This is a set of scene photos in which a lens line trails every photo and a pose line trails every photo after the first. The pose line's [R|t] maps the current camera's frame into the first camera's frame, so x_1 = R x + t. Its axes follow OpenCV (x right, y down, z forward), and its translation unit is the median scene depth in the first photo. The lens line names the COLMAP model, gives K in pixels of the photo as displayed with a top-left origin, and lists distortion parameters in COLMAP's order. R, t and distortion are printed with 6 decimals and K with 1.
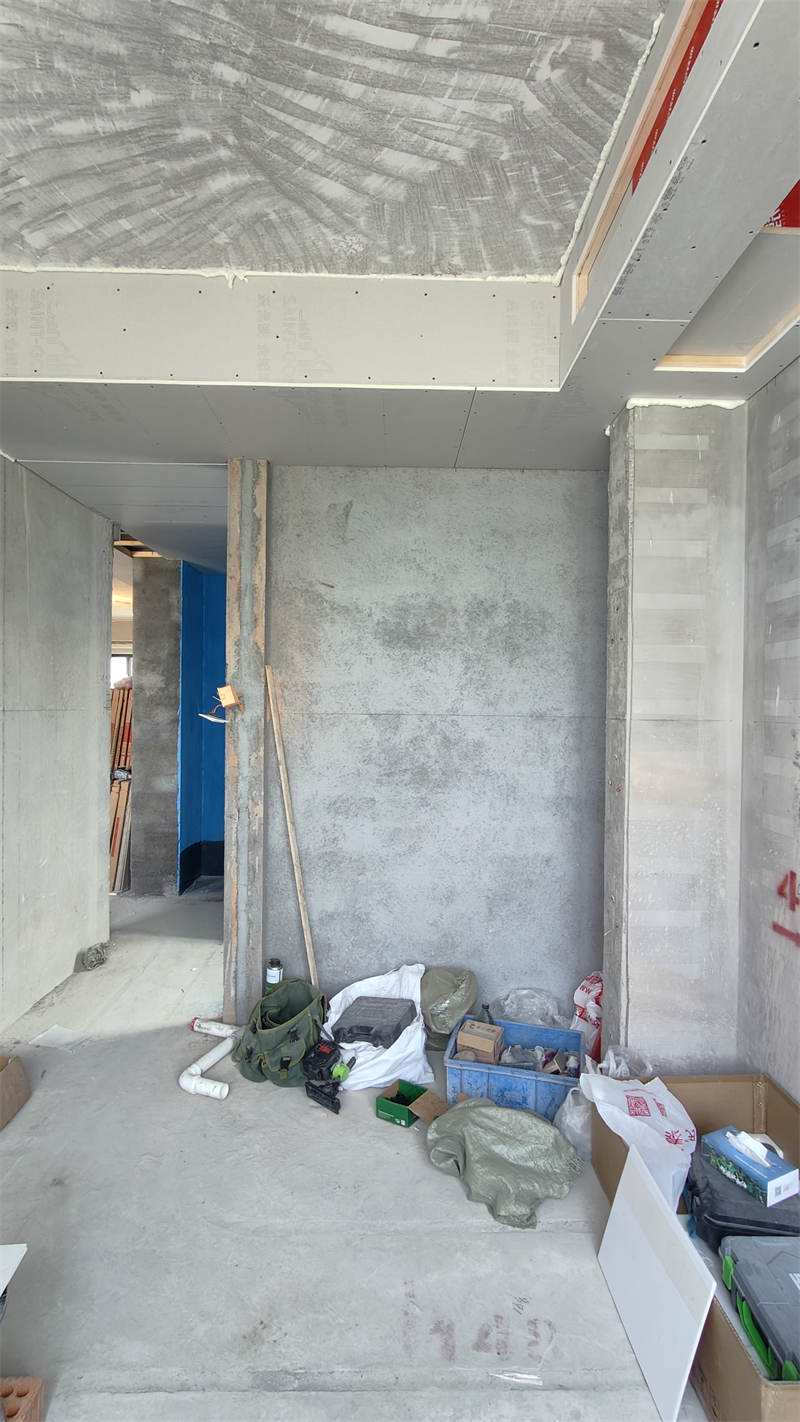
lens RADIAL K [[663.8, 0, 405.1], [0, 663.8, 712.2], [0, 0, 1]] dist [-0.000680, 0.001366]
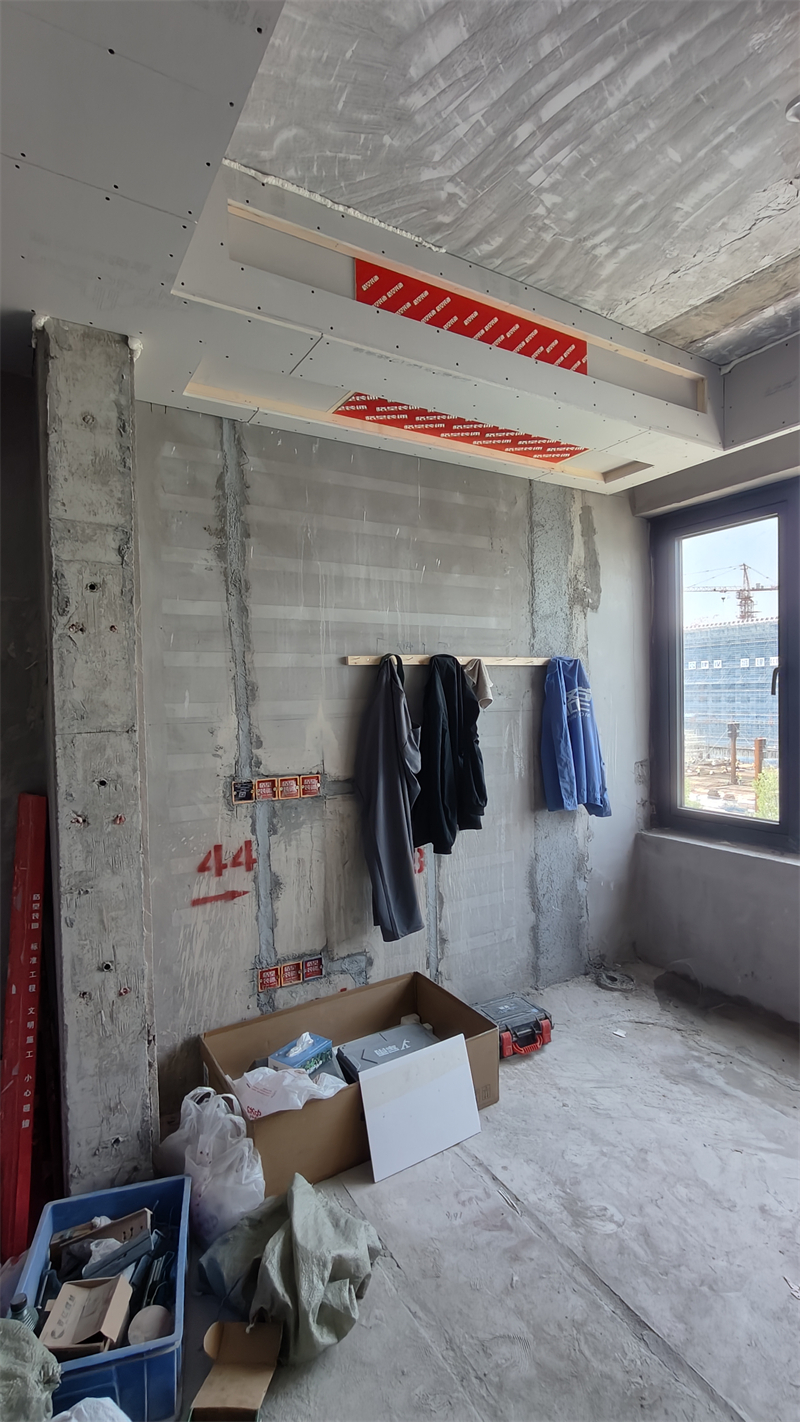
lens RADIAL K [[651.7, 0, 402.9], [0, 651.7, 712.5], [0, 0, 1]] dist [-0.014263, 0.004594]
pose [[-0.502752, -0.027524, 0.863992, -0.609637], [0.023508, 0.998688, 0.045494, -0.045244], [-0.864111, 0.043183, -0.501446, 1.307316]]
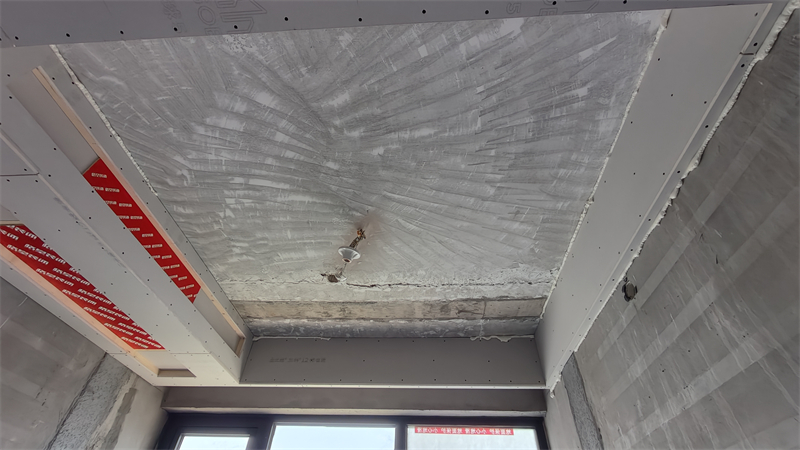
lens RADIAL K [[359.5, 0, 396.3], [0, 359.5, 219.1], [0, 0, 1]] dist [0.000329, 0.000742]
pose [[-0.995302, 0.029205, 0.092309, -0.427569], [-0.044560, 0.708260, -0.704544, -0.064190], [-0.085955, -0.705347, -0.703631, 1.255577]]
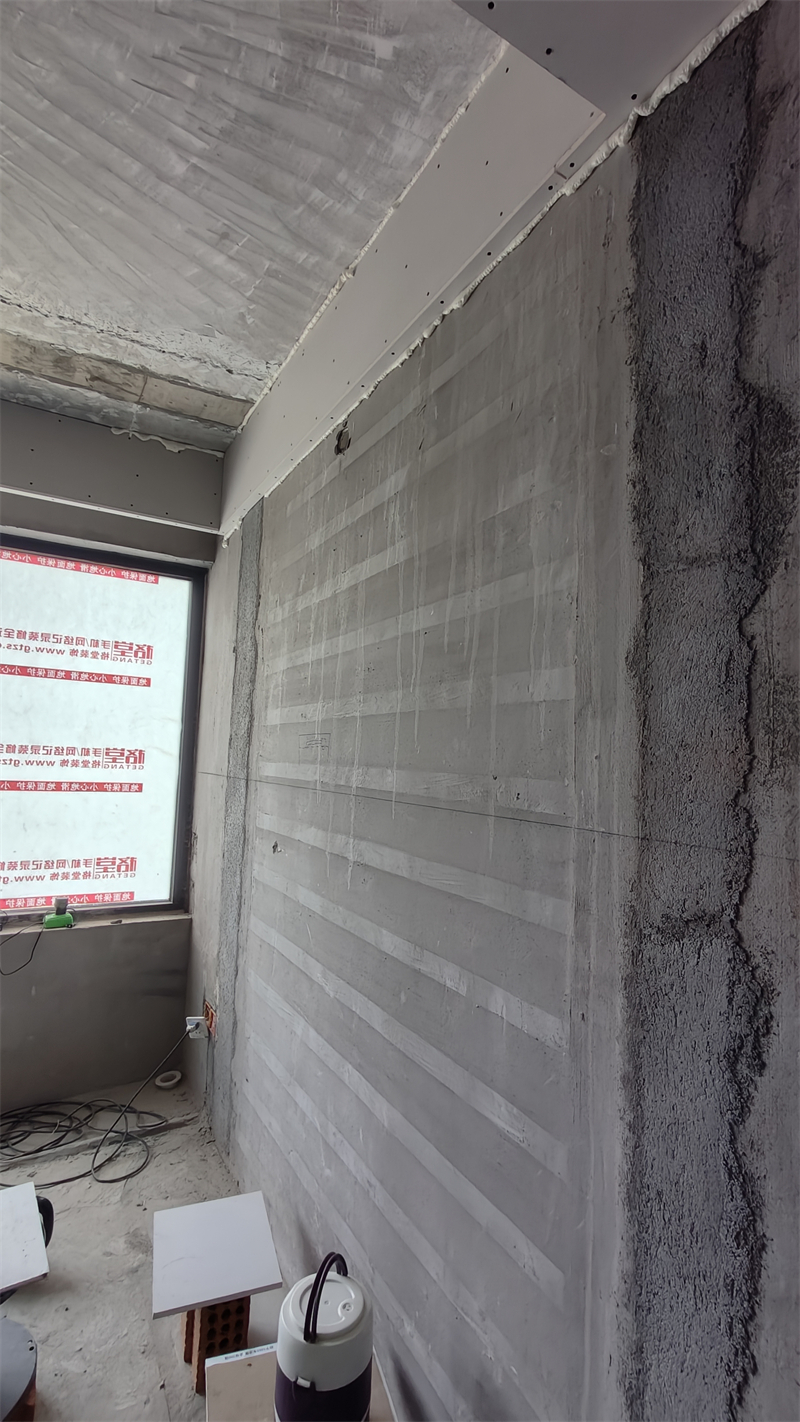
lens RADIAL K [[647.7, 0, 402.8], [0, 647.7, 712.8], [0, 0, 1]] dist [0.000312, 0.000540]
pose [[-0.870531, -0.081246, -0.485360, -0.491932], [-0.053730, 0.996073, -0.070367, -0.046260], [0.489171, -0.035178, -0.871478, 1.464301]]
